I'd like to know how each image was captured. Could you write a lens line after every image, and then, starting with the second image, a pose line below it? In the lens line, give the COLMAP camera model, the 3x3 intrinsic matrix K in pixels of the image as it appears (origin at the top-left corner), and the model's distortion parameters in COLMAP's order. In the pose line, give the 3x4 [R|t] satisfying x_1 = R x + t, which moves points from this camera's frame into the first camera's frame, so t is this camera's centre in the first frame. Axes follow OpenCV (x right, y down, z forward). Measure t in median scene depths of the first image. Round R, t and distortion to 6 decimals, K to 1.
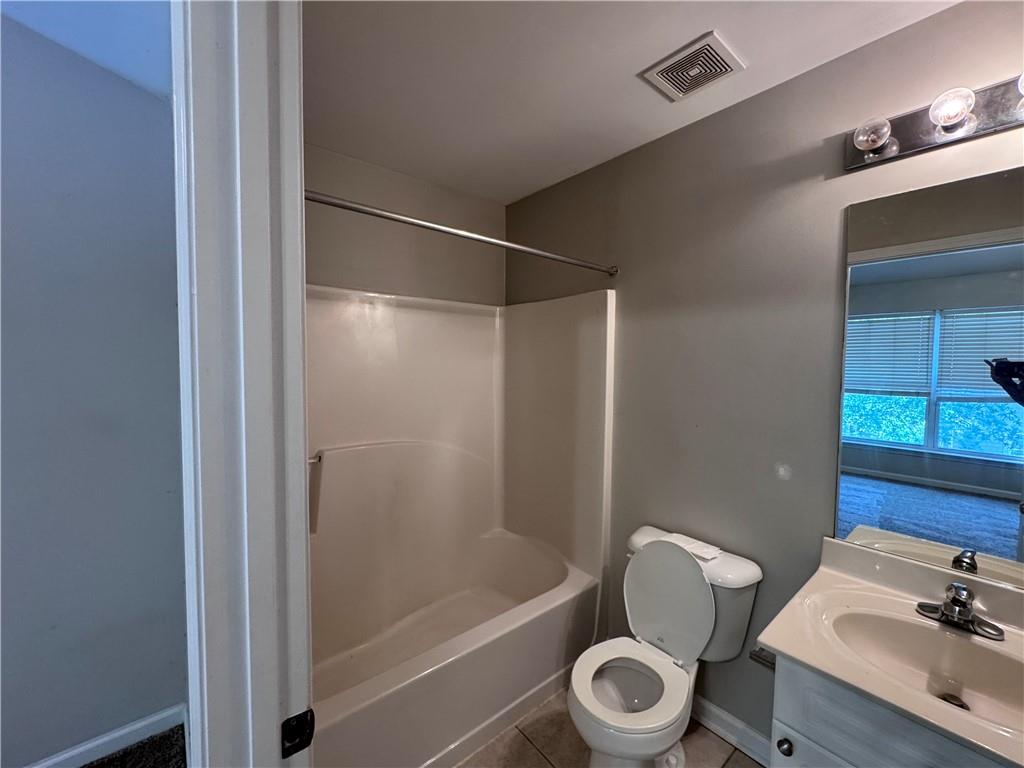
lens RADIAL K [[408.7, 0, 511.8], [0, 408.7, 376.5], [0, 0, 1]] dist [-0.000776, -0.000226]
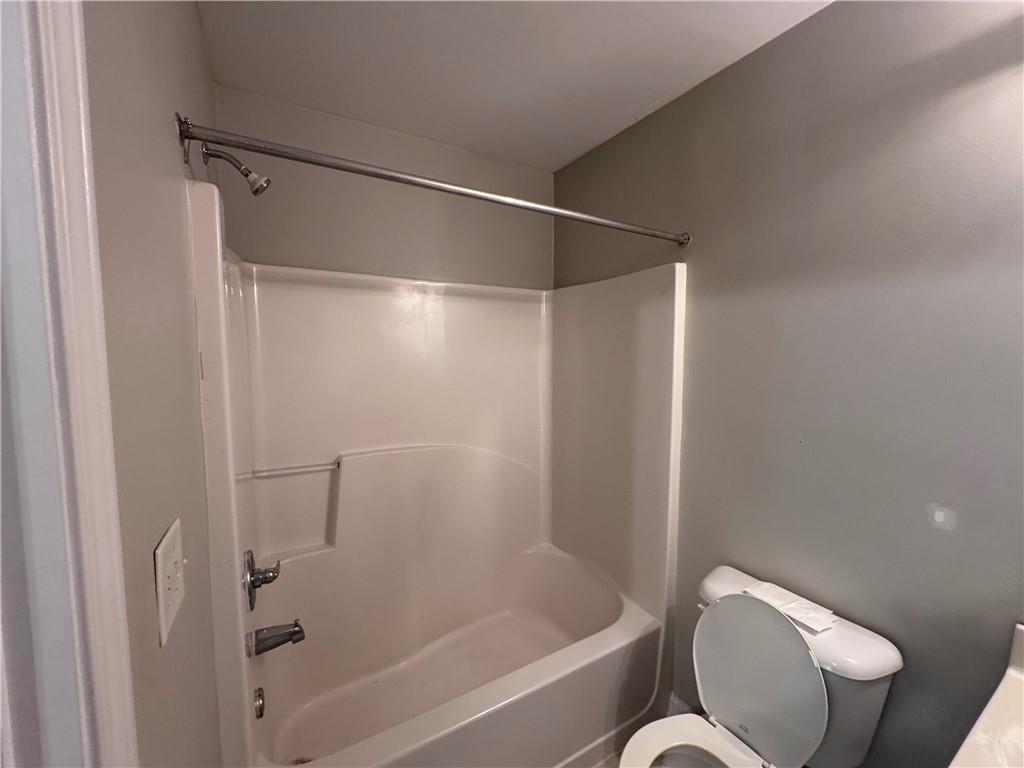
lens RADIAL K [[408.7, 0, 511.8], [0, 408.7, 376.5], [0, 0, 1]] dist [-0.000776, -0.000226]
pose [[0.987020, 0.002478, -0.160575, 0.049012], [0.002306, 0.999559, 0.029602, -0.018294], [0.160578, -0.029588, 0.986580, 0.165982]]
